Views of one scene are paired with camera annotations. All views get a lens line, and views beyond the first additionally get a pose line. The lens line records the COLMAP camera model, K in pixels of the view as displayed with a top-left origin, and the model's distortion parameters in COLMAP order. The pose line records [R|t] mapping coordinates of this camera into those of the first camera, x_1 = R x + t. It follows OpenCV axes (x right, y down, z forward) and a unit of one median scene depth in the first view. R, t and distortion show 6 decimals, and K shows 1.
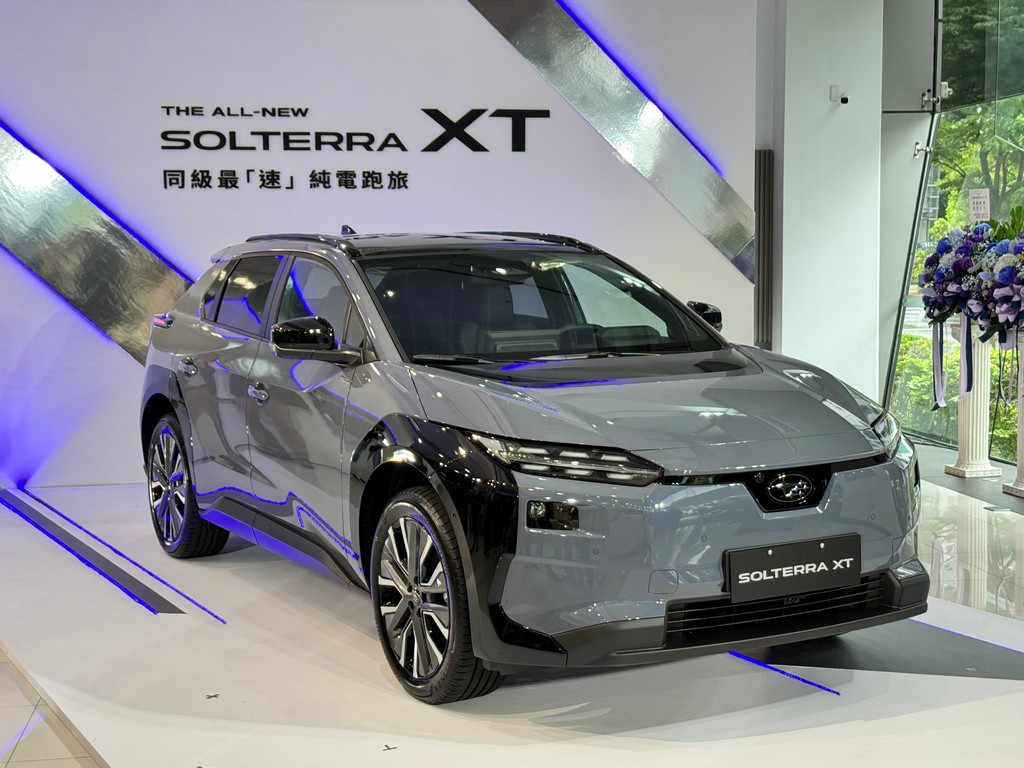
lens RADIAL K [[1576.1, 0, 512.0], [0, 1576.1, 384.0], [0, 0, 1]] dist [0.127283, -0.010857]
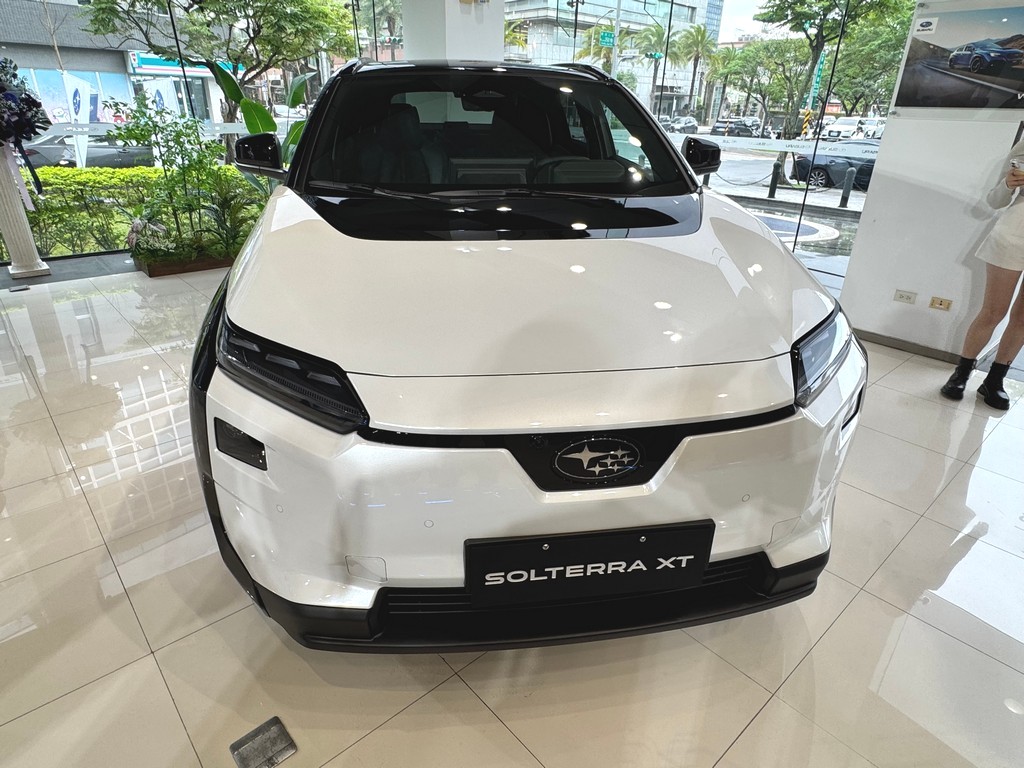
lens RADIAL K [[609.8, 0, 497.1], [0, 609.8, 386.3], [0, 0, 1]] dist [-0.000912, 0.000082]
pose [[0.930765, 0.182409, -0.316866, 0.105601], [-0.064764, 0.935207, 0.348128, -0.021676], [0.359837, -0.303504, 0.882271, 0.391798]]
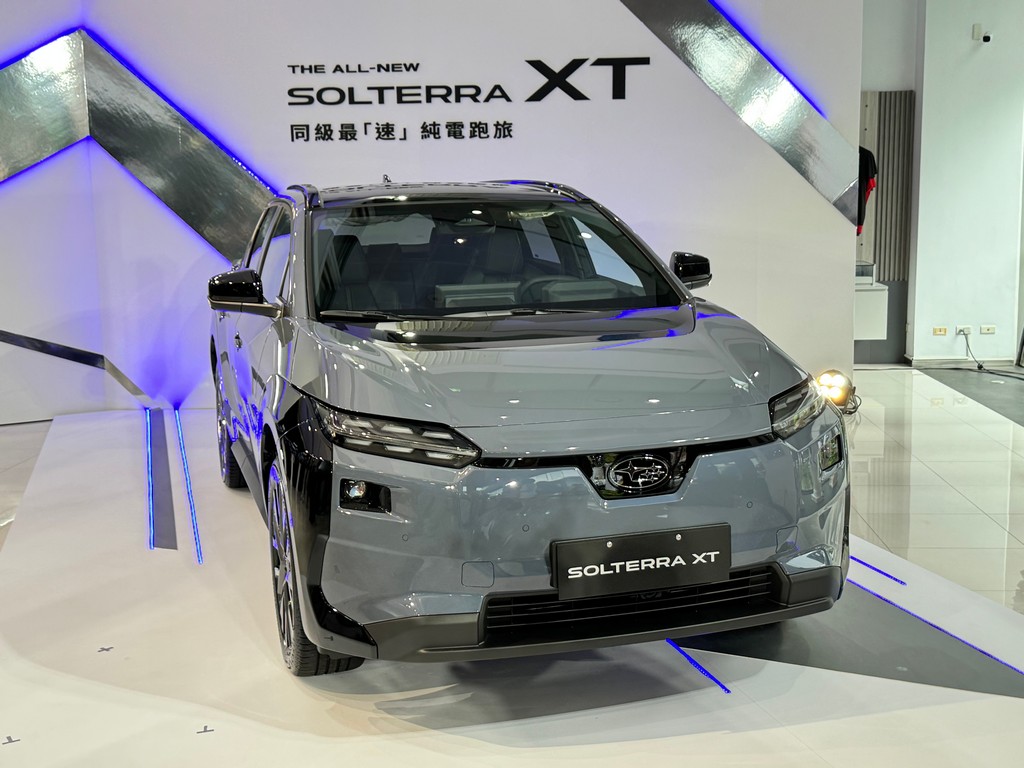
lens RADIAL K [[1298.0, 0, 512.0], [0, 1298.0, 384.0], [0, 0, 1]] dist [0.226790, -0.660082]
pose [[0.975463, 0.022896, -0.218969, 0.133358], [-0.008937, 0.997876, 0.064529, -0.015478], [0.219981, -0.060989, 0.973596, 0.137107]]
